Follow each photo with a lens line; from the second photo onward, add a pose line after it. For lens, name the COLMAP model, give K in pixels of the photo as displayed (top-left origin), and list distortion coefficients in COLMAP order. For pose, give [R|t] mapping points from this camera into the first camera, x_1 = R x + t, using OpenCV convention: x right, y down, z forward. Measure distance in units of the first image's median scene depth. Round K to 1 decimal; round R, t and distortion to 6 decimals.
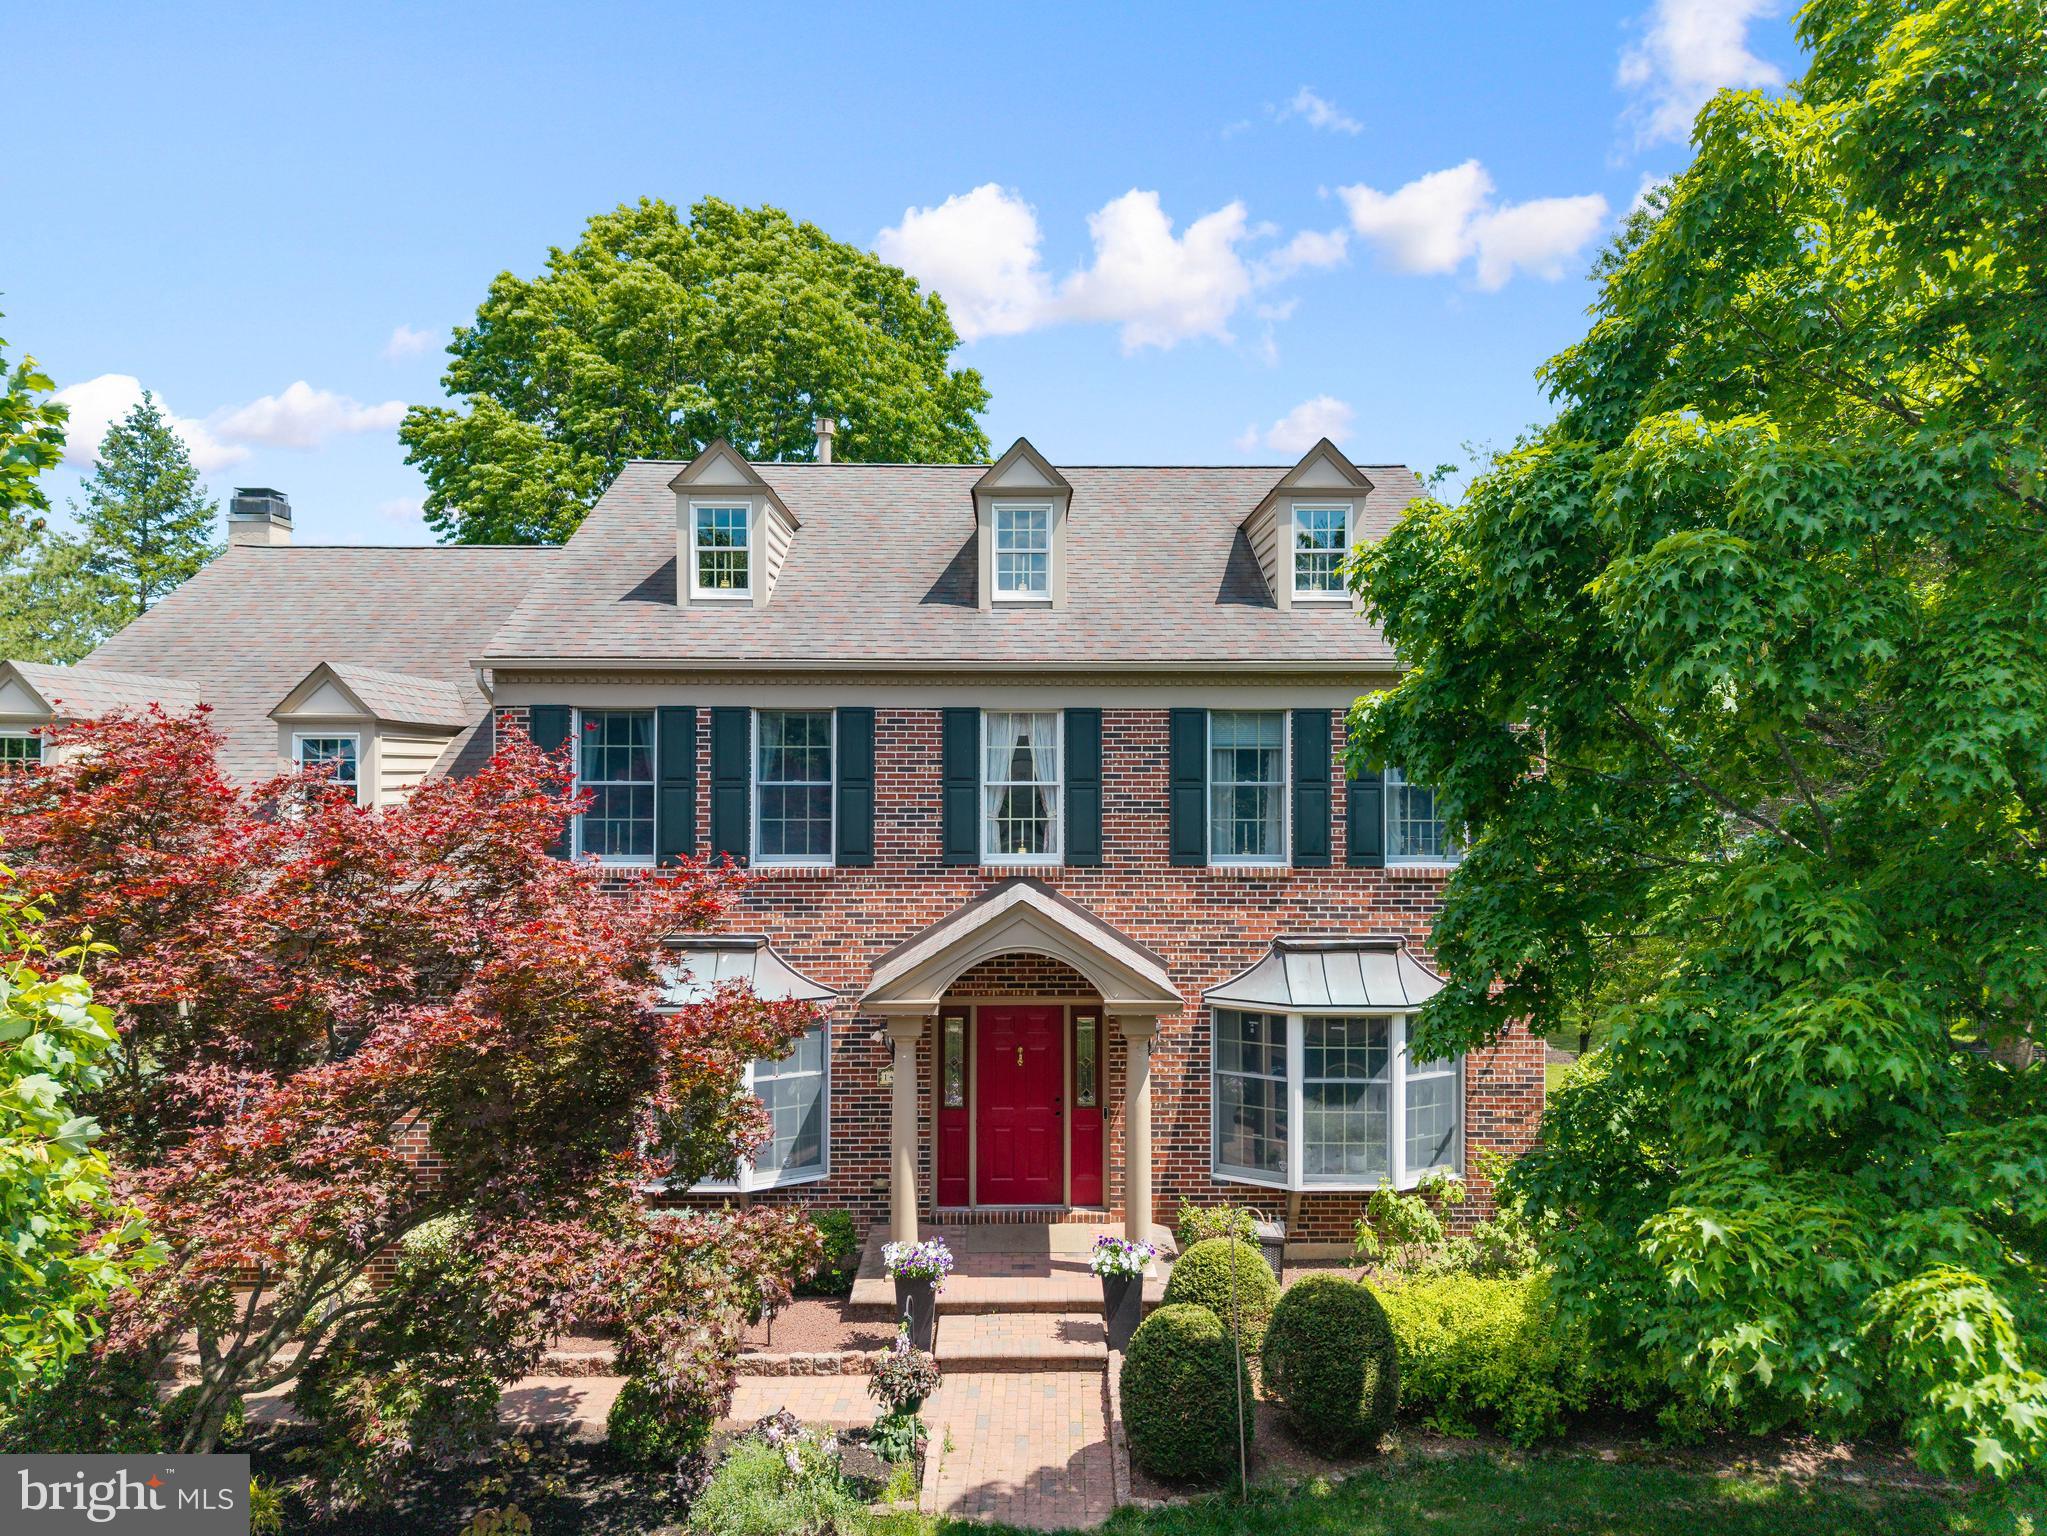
lens RADIAL K [[1405.8, 0, 966.1], [0, 1405.8, 741.7], [0, 0, 1]] dist [0.007101, 0.000212]
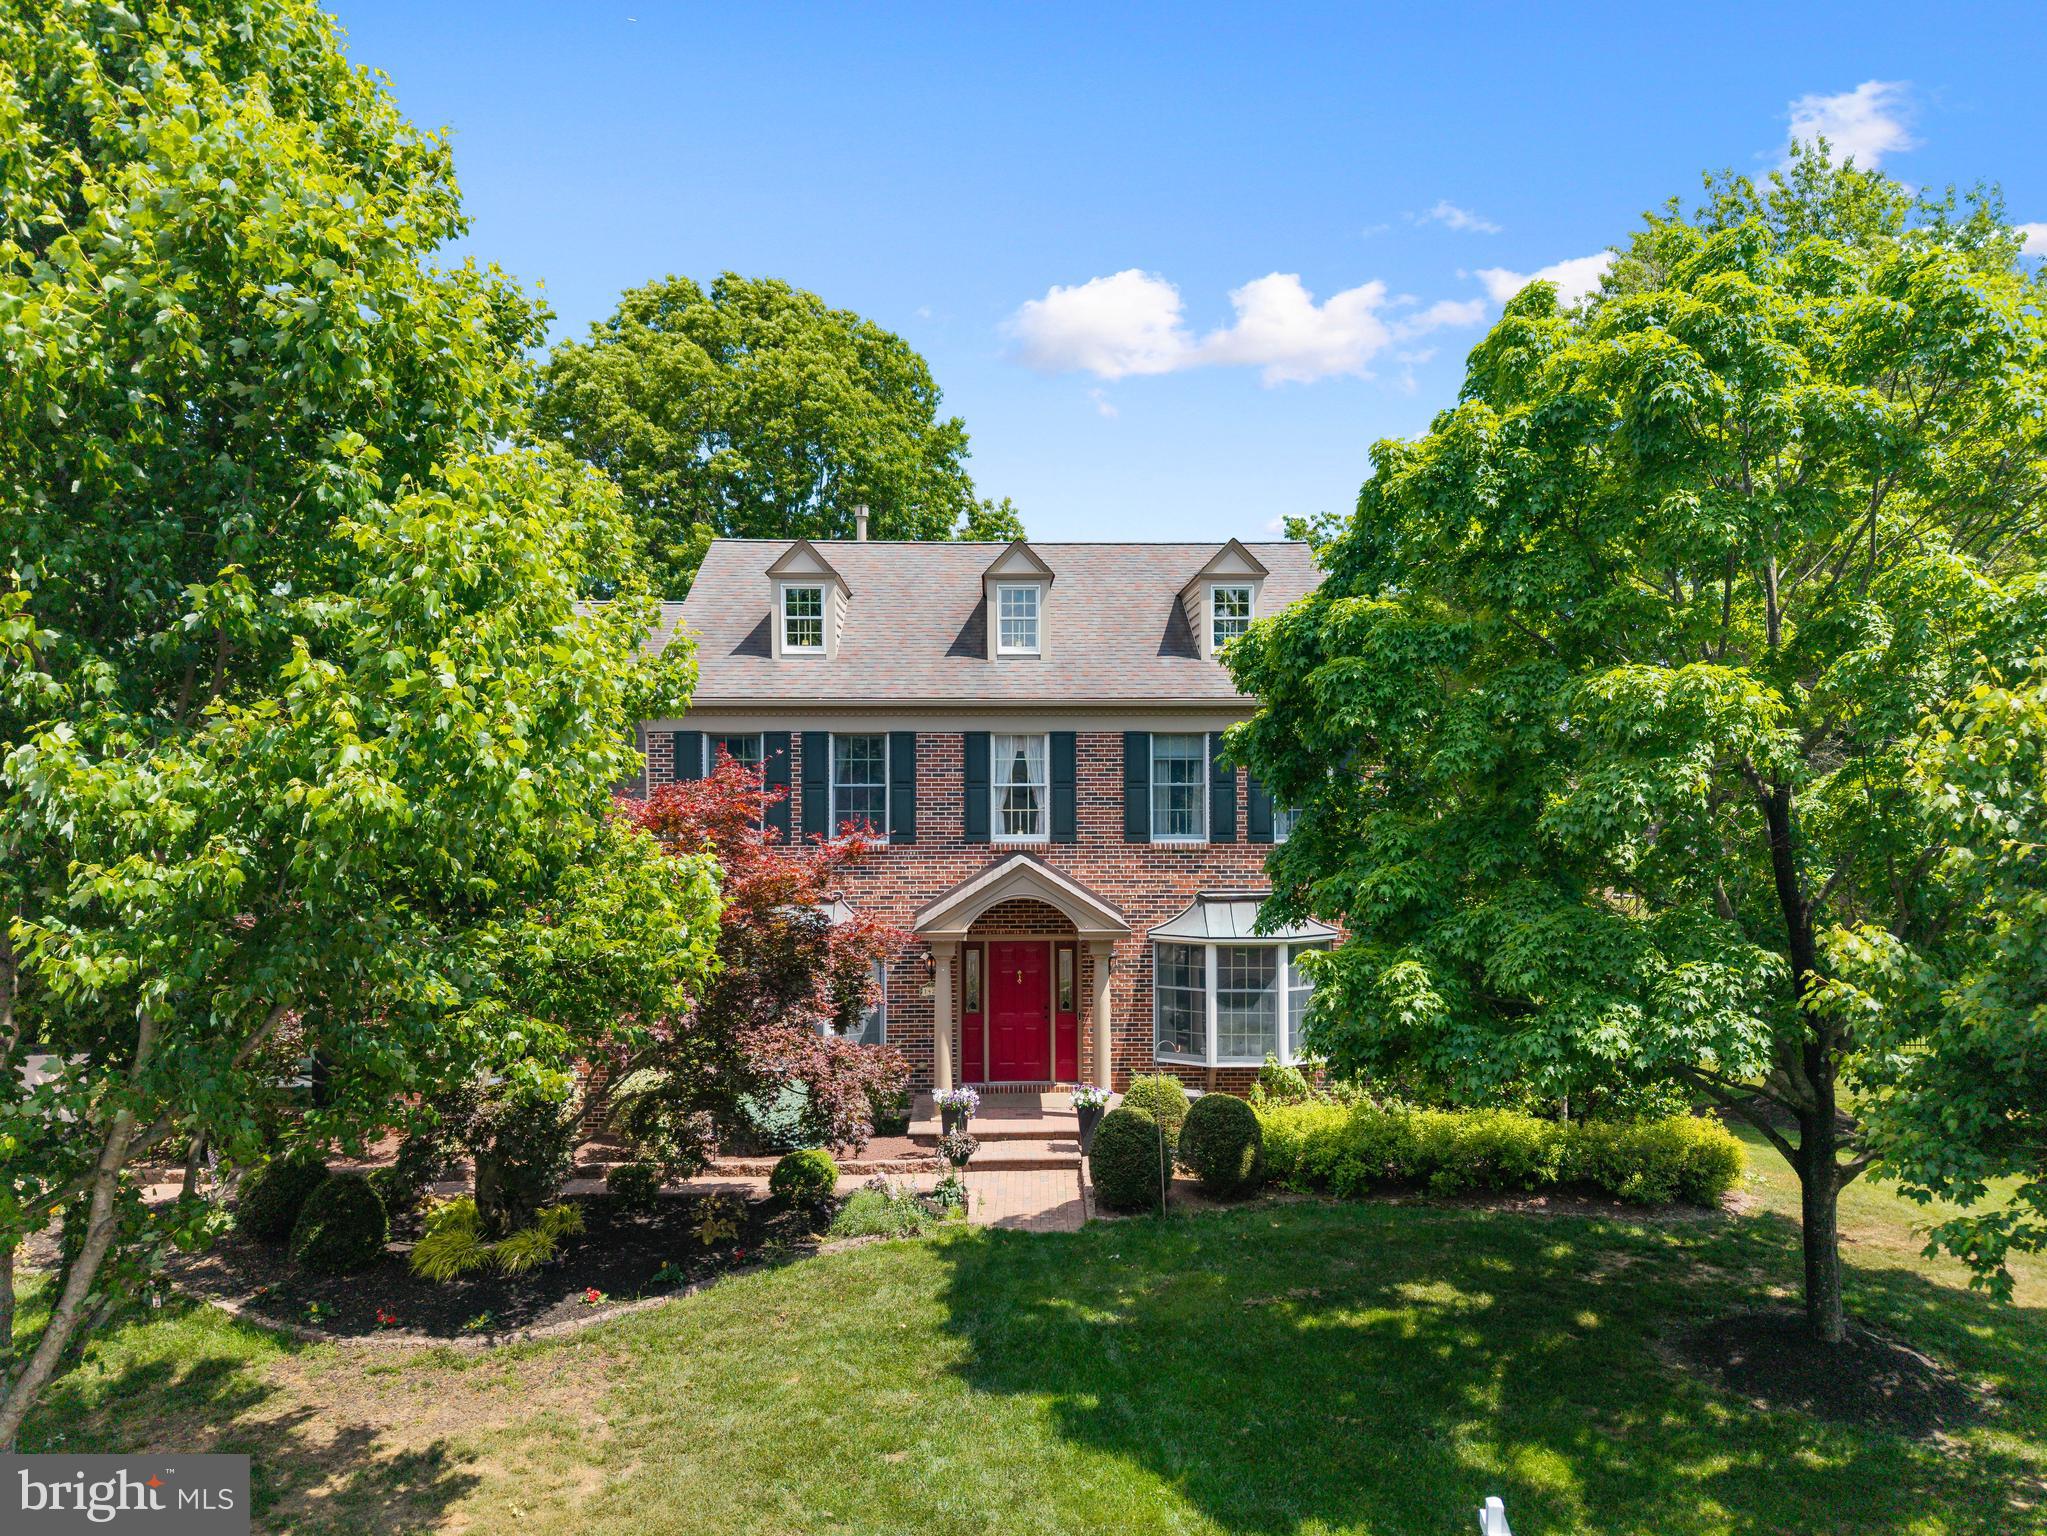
lens RADIAL K [[1405.8, 0, 1023.4], [0, 1405.8, 766.9], [0, 0, 1]] dist [0.007101, 0.000212]
pose [[0.998181, -0.004261, 0.060131, -0.041853], [0.003743, 0.999955, 0.008724, -0.000559], [-0.060165, -0.008483, 0.998152, -0.412453]]
